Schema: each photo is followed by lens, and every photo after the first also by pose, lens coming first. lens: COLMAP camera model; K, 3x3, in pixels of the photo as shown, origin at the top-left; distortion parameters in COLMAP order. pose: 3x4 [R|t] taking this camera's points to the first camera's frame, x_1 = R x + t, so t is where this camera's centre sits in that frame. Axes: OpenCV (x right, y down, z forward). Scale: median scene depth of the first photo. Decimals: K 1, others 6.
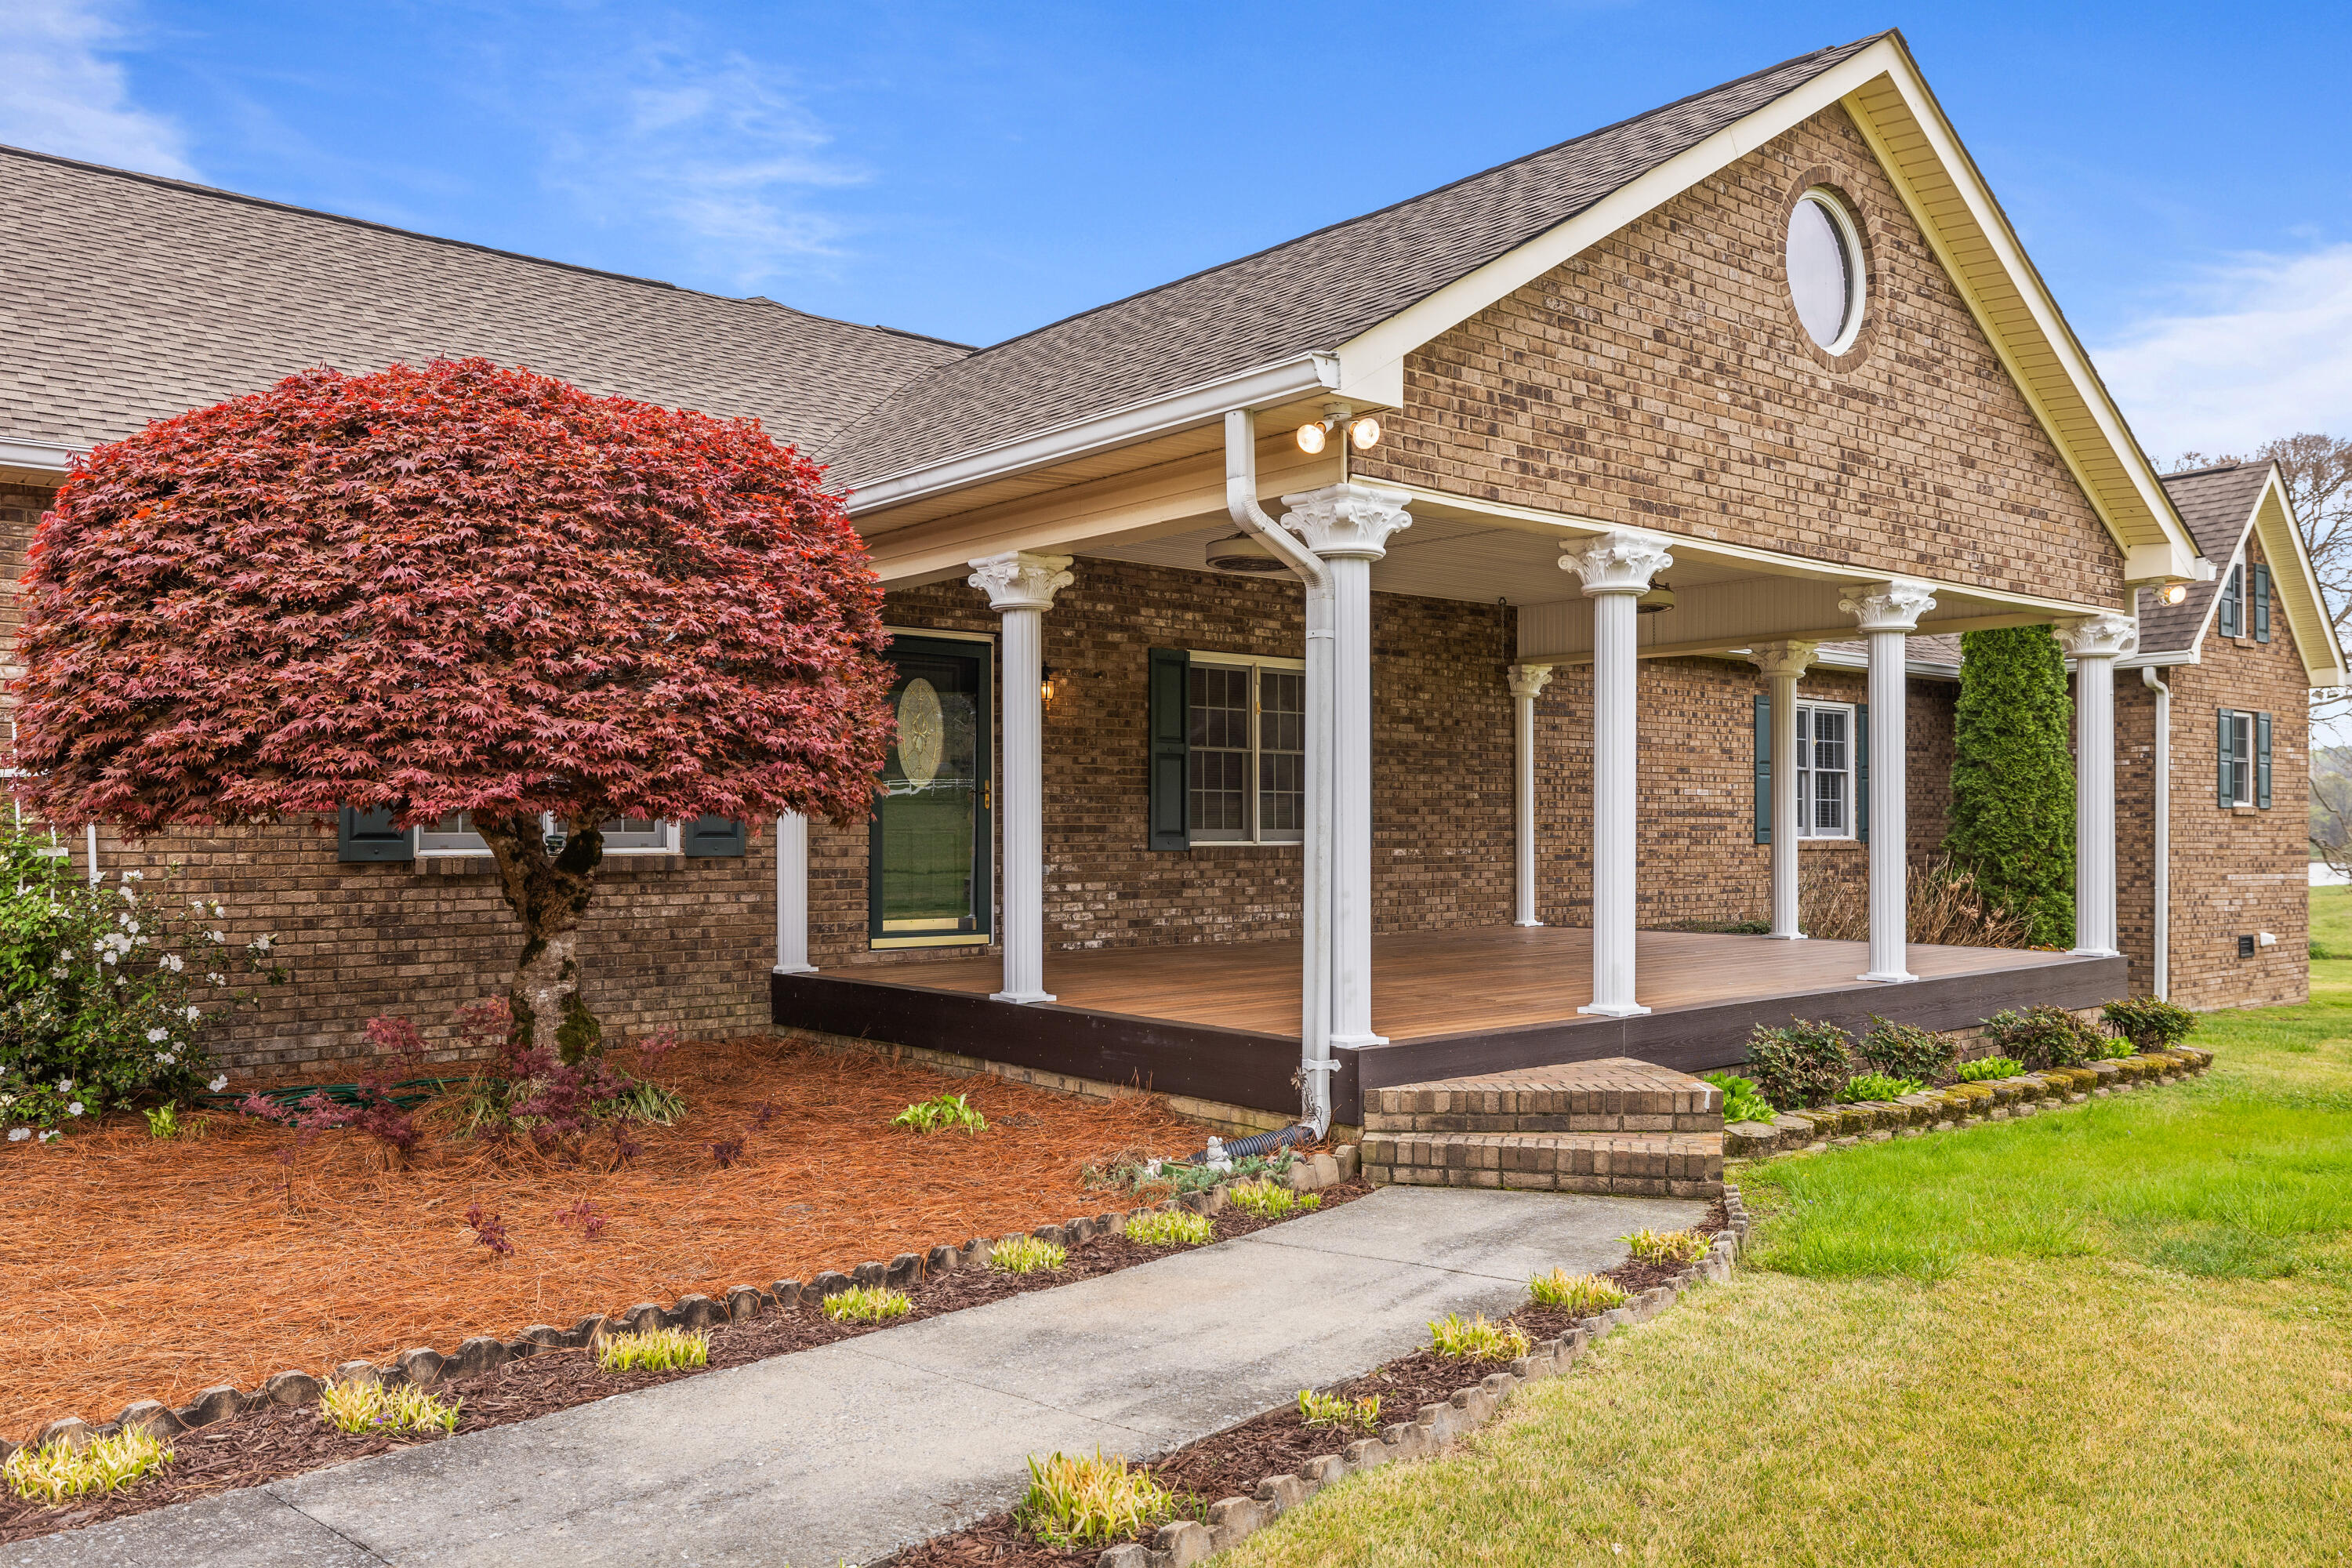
lens RADIAL K [[1769.5, 0, 1176.7], [0, 1769.5, 833.4], [0, 0, 1]] dist [-0.000328, 0.002187]
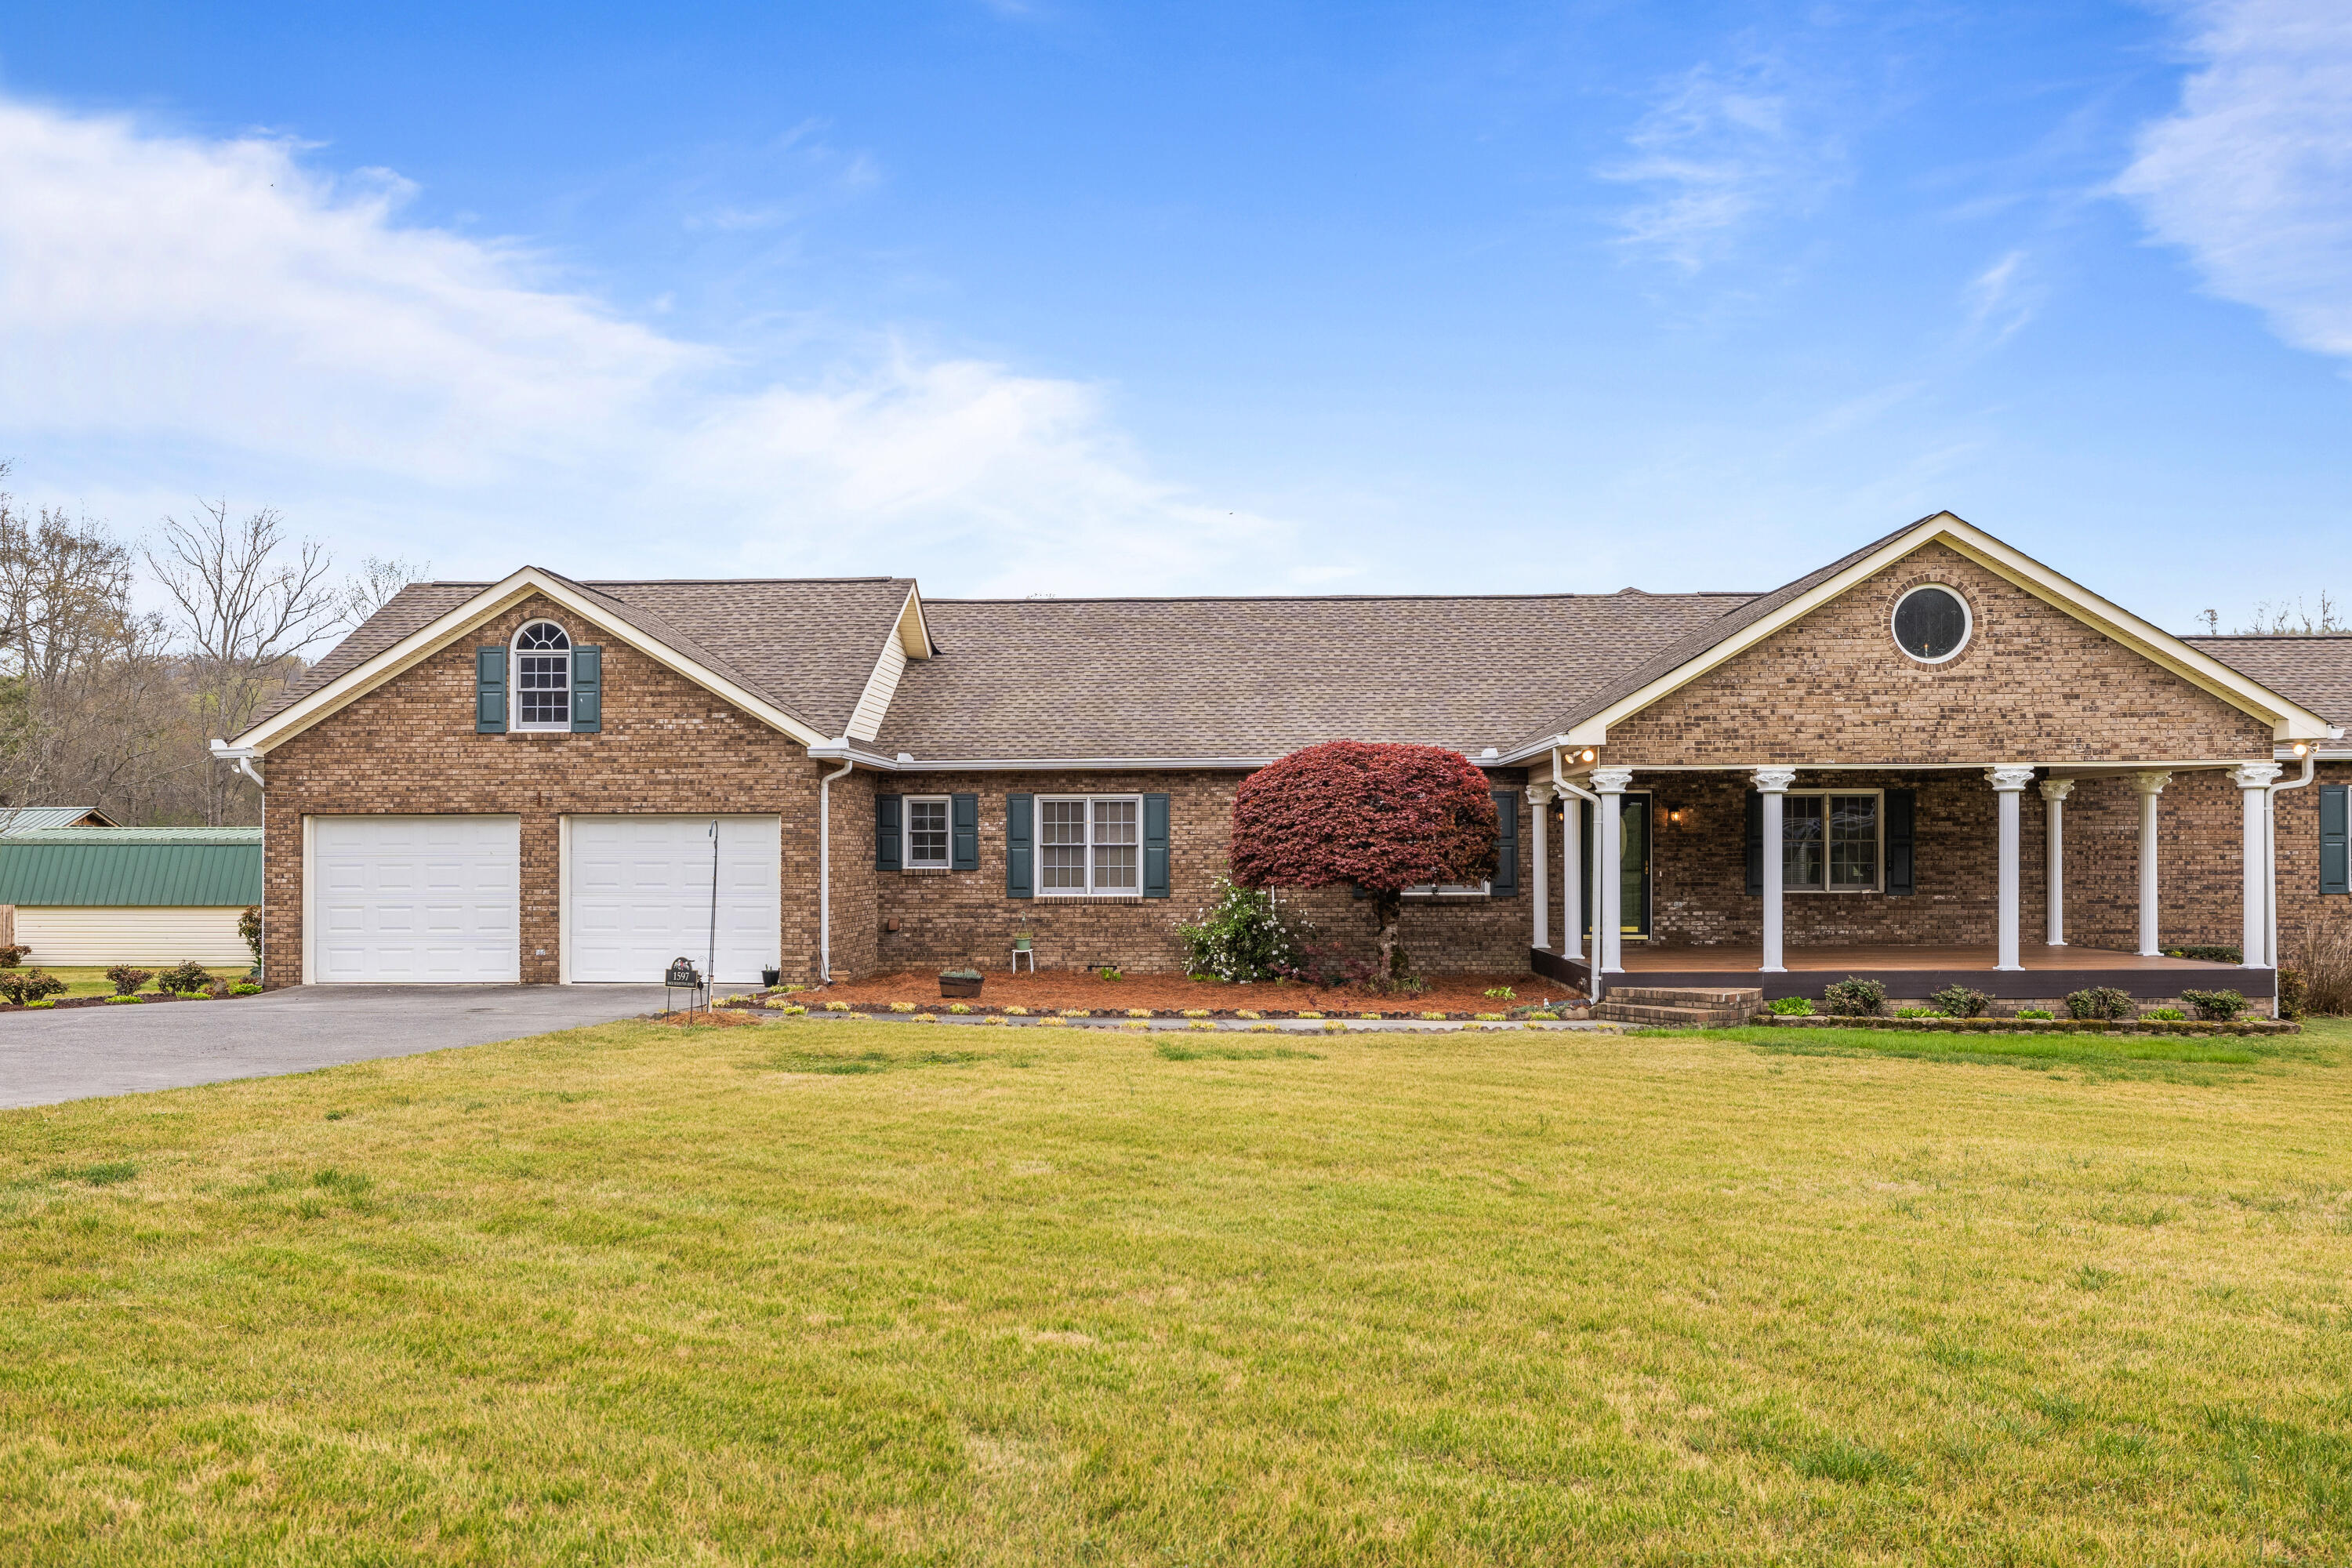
lens RADIAL K [[1769.5, 0, 1176.7], [0, 1769.5, 833.4], [0, 0, 1]] dist [-0.000328, 0.002187]
pose [[0.732903, -0.008445, -0.680280, 1.254805], [0.001093, 0.999936, -0.011235, -0.054736], [0.680332, 0.007490, 0.732866, -1.243758]]
